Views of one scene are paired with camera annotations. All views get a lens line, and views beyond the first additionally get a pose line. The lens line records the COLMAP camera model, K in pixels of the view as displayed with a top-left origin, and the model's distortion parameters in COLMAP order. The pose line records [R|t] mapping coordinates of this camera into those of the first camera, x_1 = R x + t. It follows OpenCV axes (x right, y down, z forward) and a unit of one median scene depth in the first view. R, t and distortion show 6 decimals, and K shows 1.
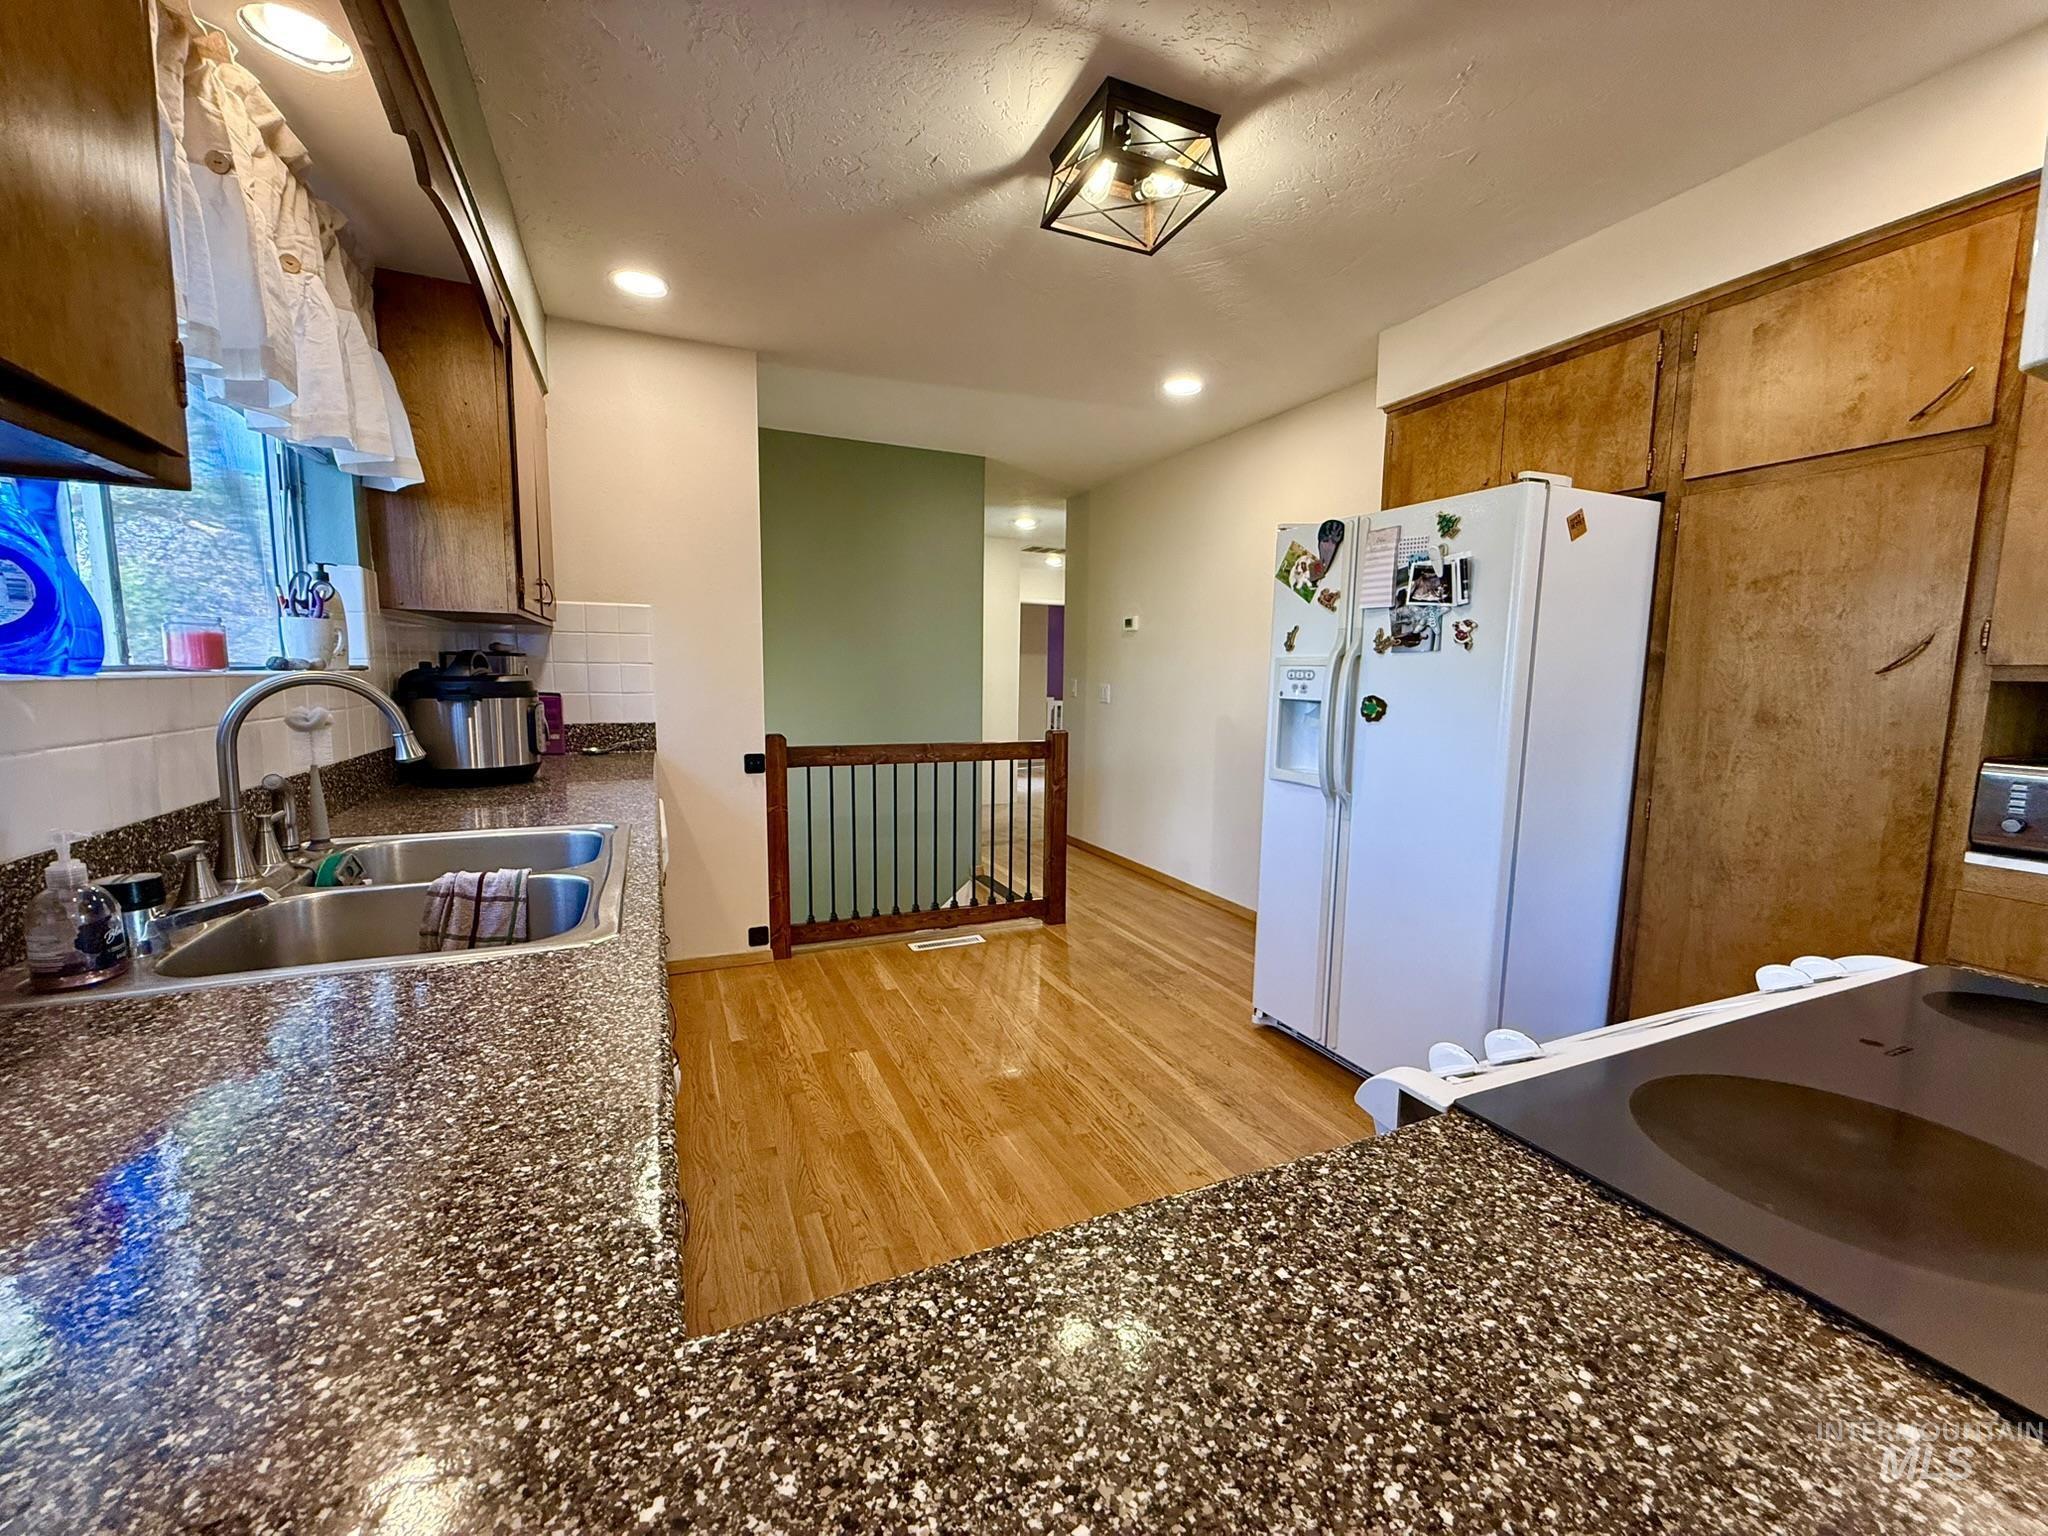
lens RADIAL K [[825.8, 0, 1024.0], [0, 825.8, 768.0], [0, 0, 1]] dist [0.000375, 0.000037]
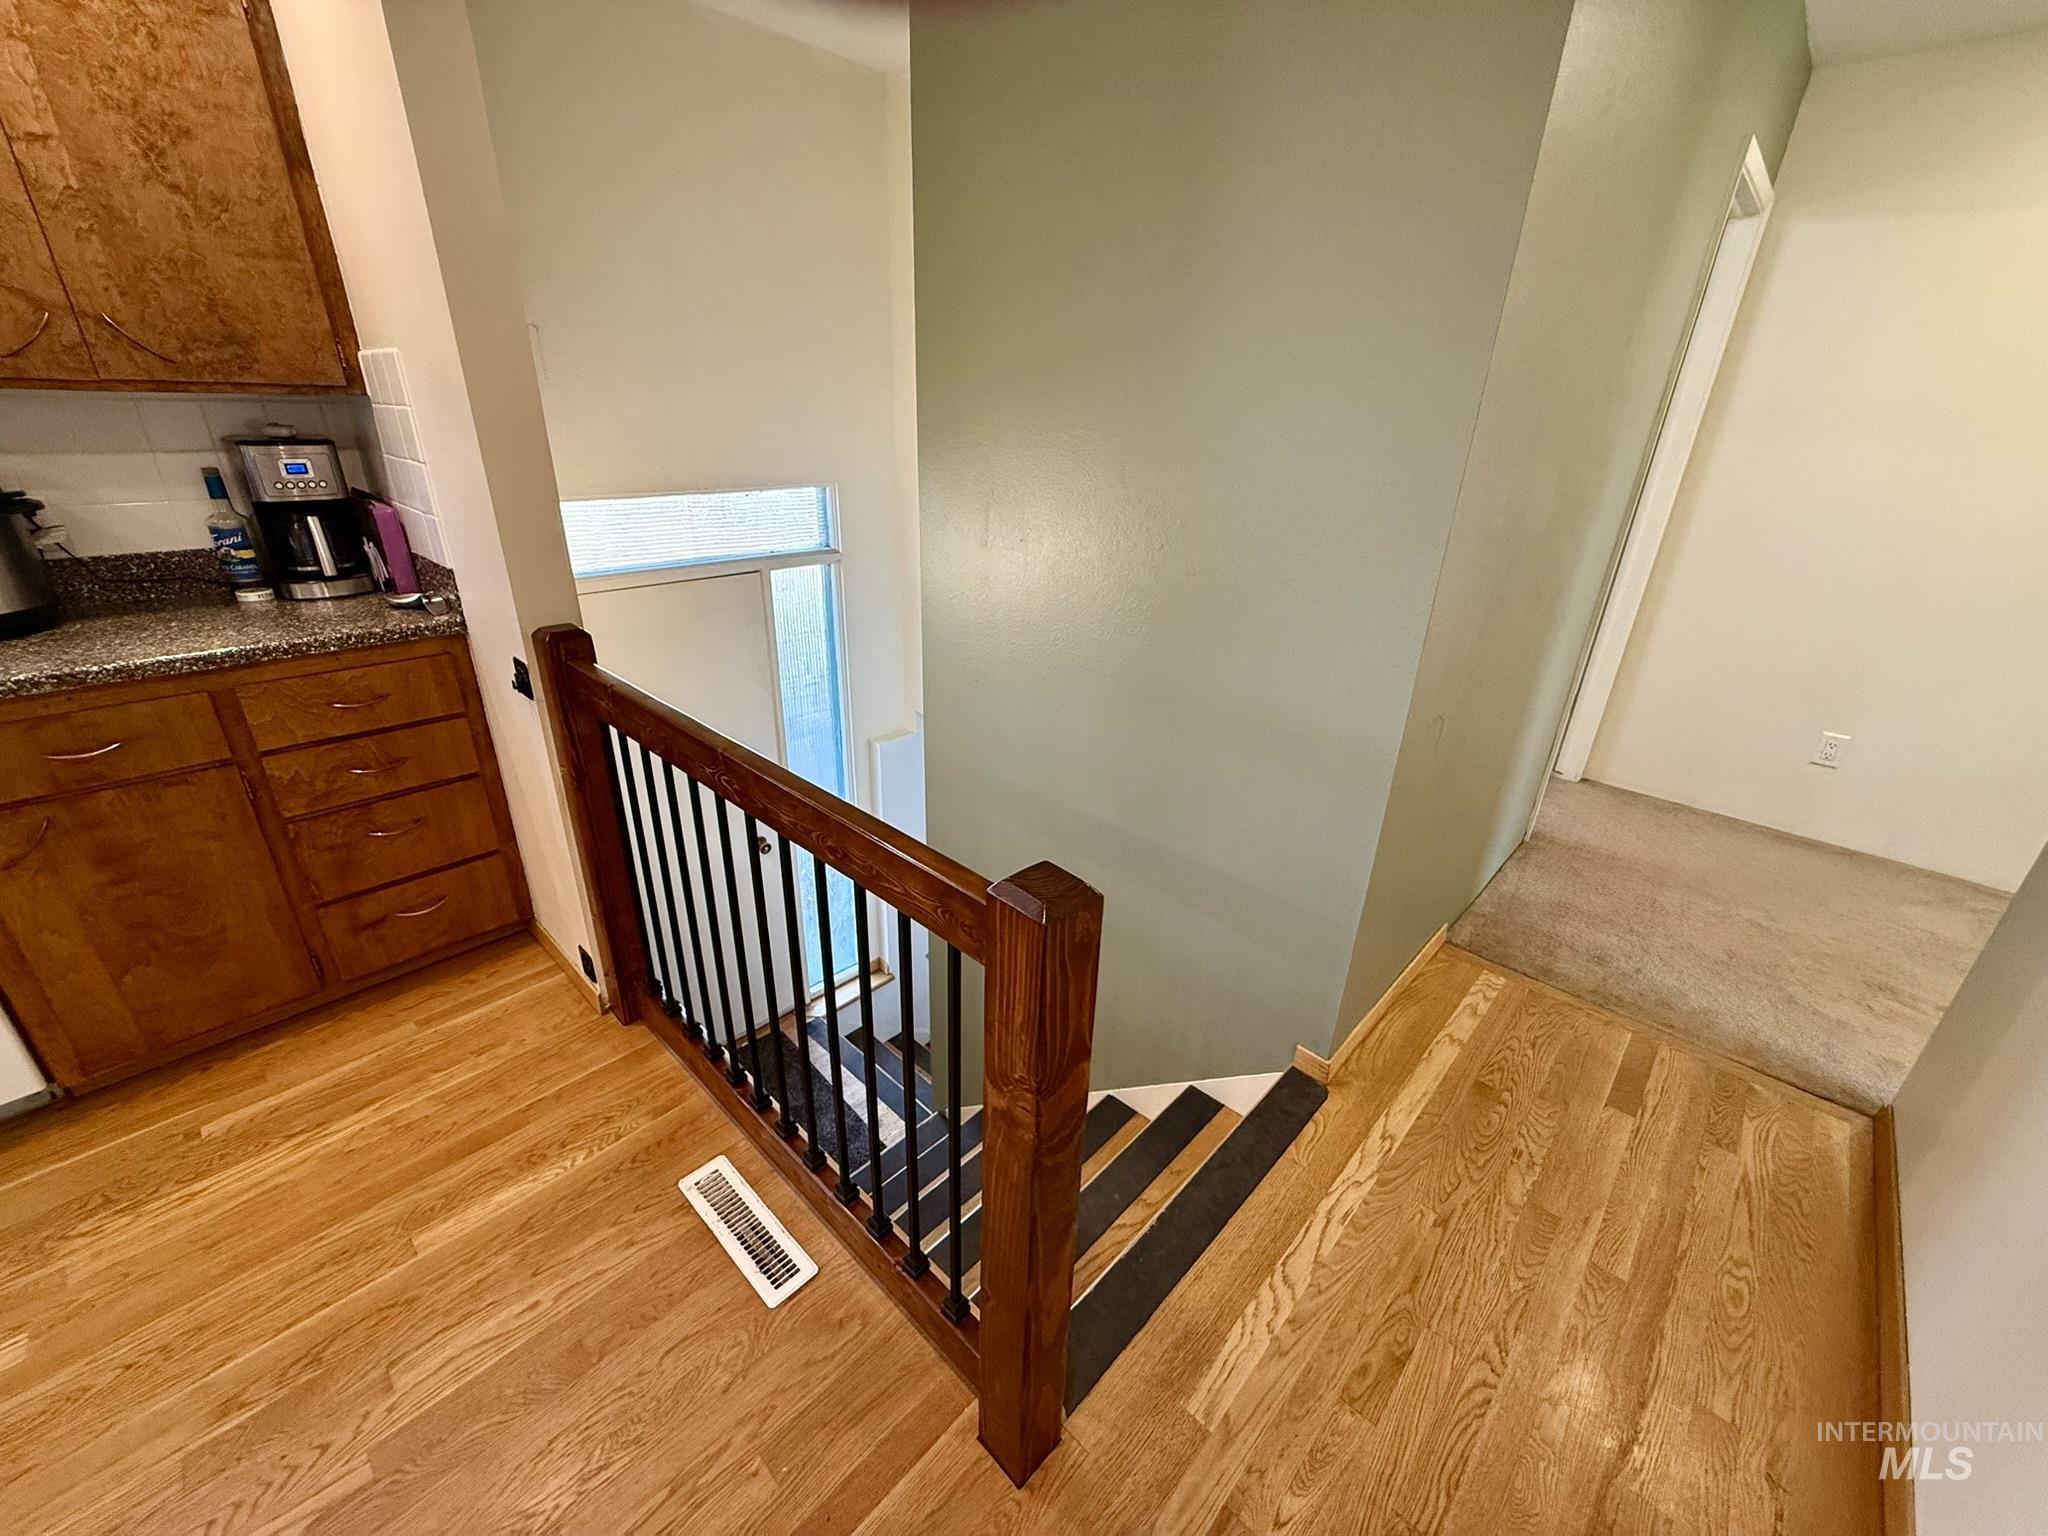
lens RADIAL K [[825.8, 0, 1024.0], [0, 825.8, 768.0], [0, 0, 1]] dist [0.000375, 0.000037]
pose [[0.378531, 0.371826, -0.847620, 0.268426], [-0.131951, 0.928088, 0.348198, -0.191686], [0.916135, -0.019959, 0.400373, 1.167301]]
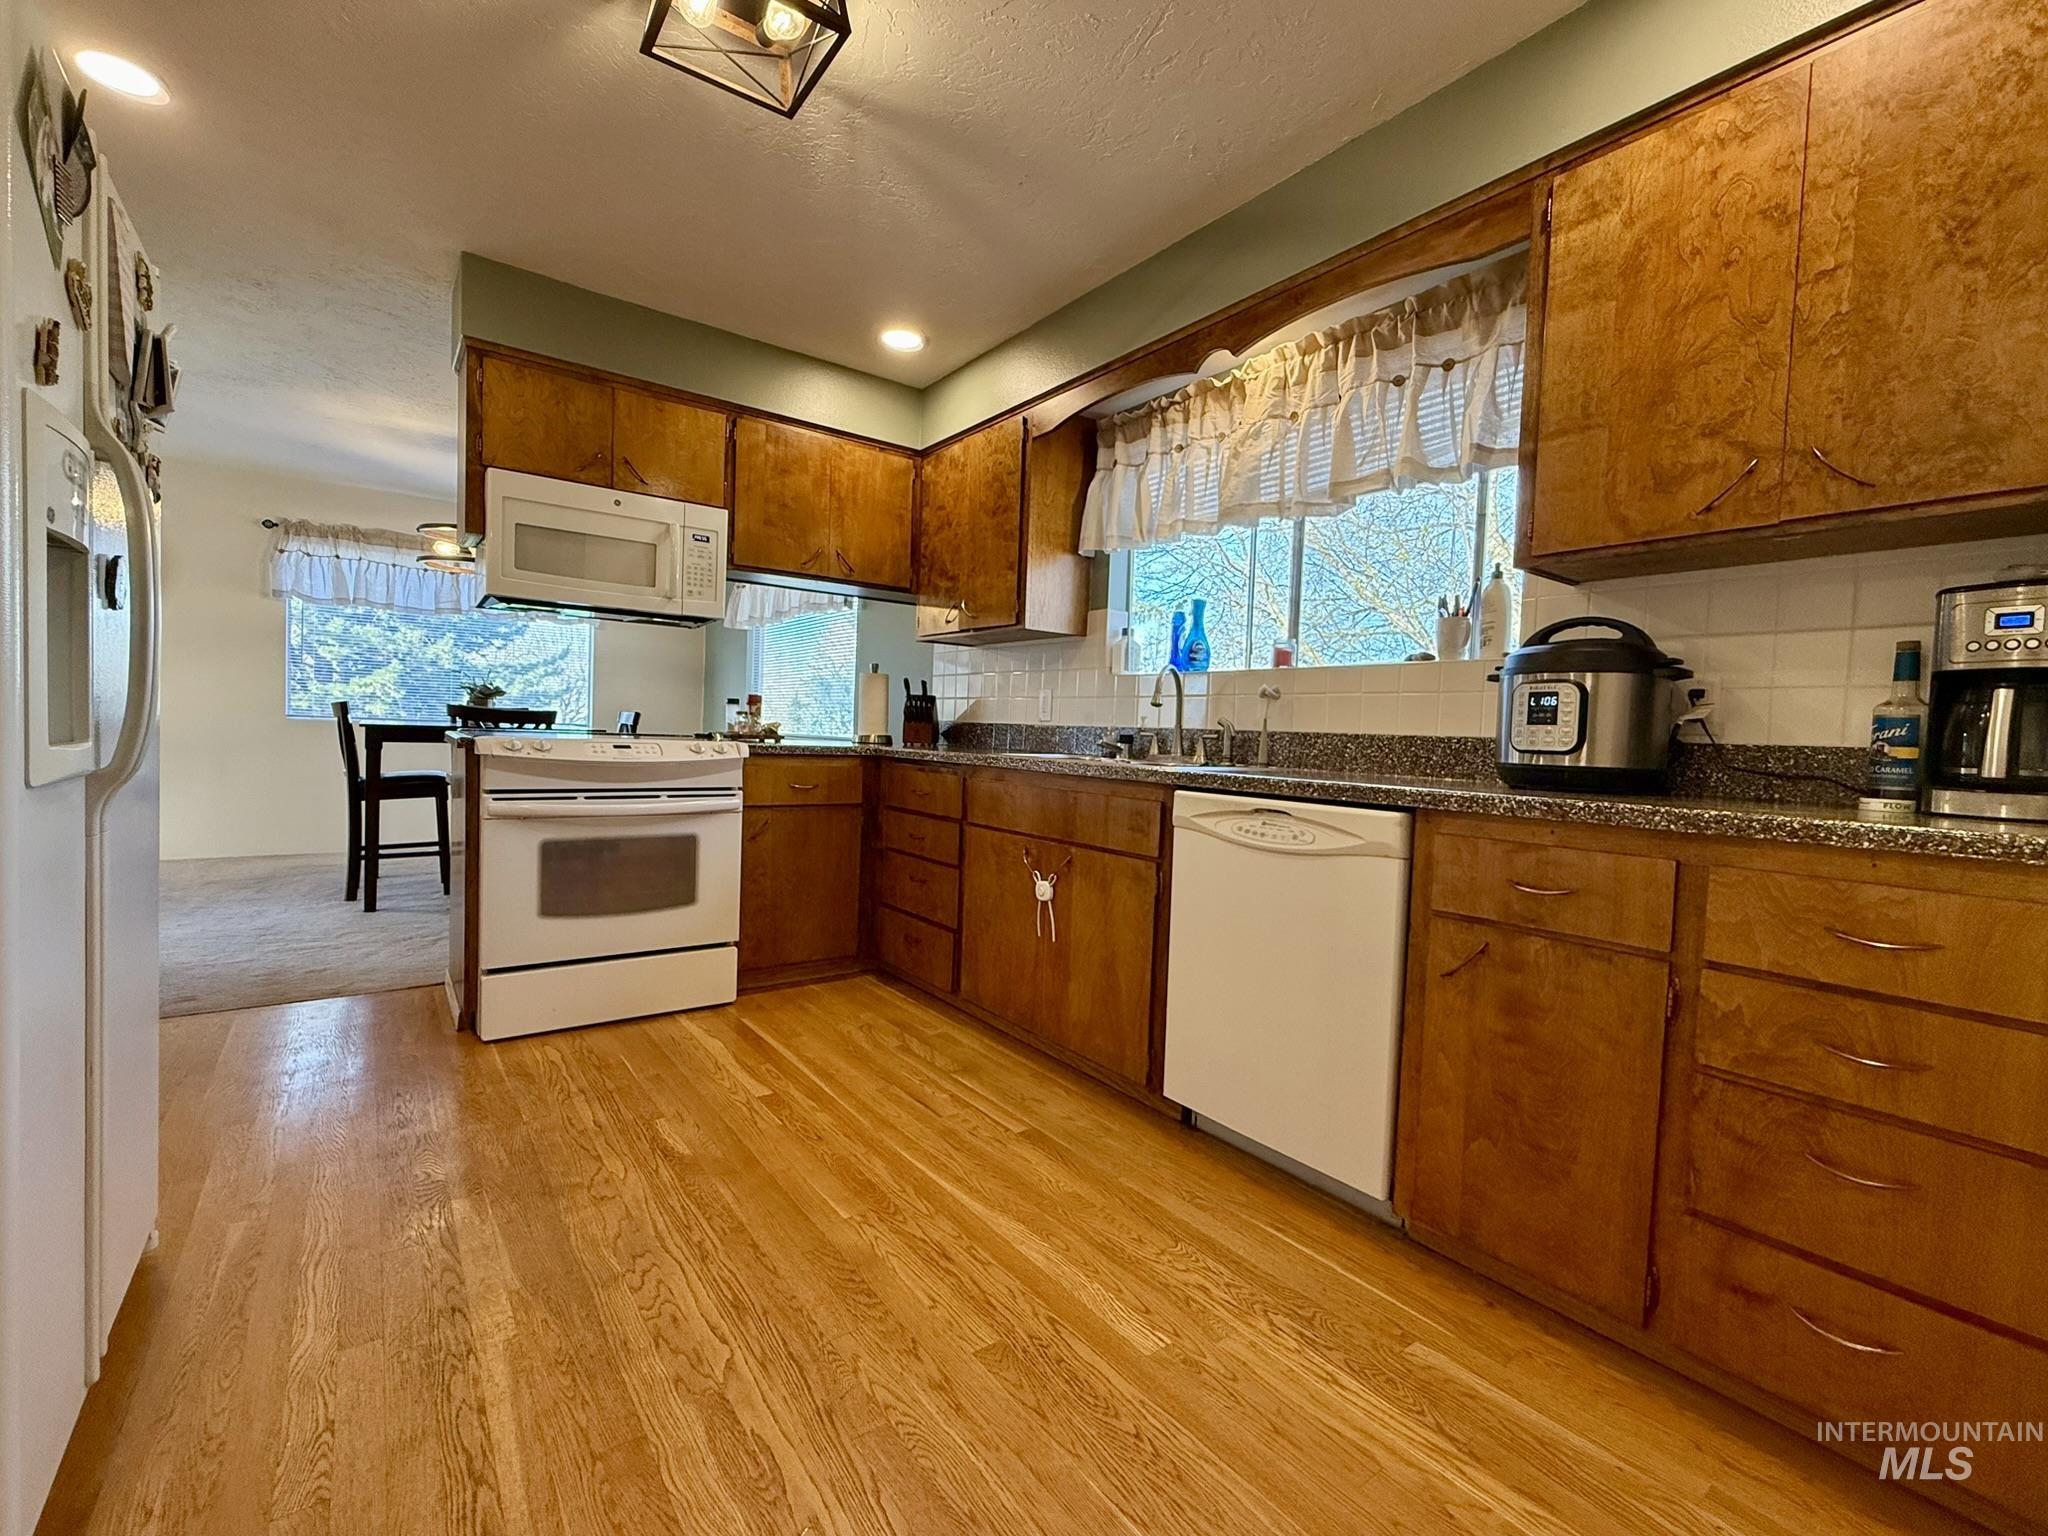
lens RADIAL K [[875.4, 0, 1024.0], [0, 875.4, 768.0], [0, 0, 1]] dist [0.000878, 0.000244]
pose [[-0.975018, -0.043188, -0.217887, 0.007849], [-0.076960, 0.985840, 0.148984, -0.066040], [0.208368, 0.162031, -0.964536, 1.243311]]
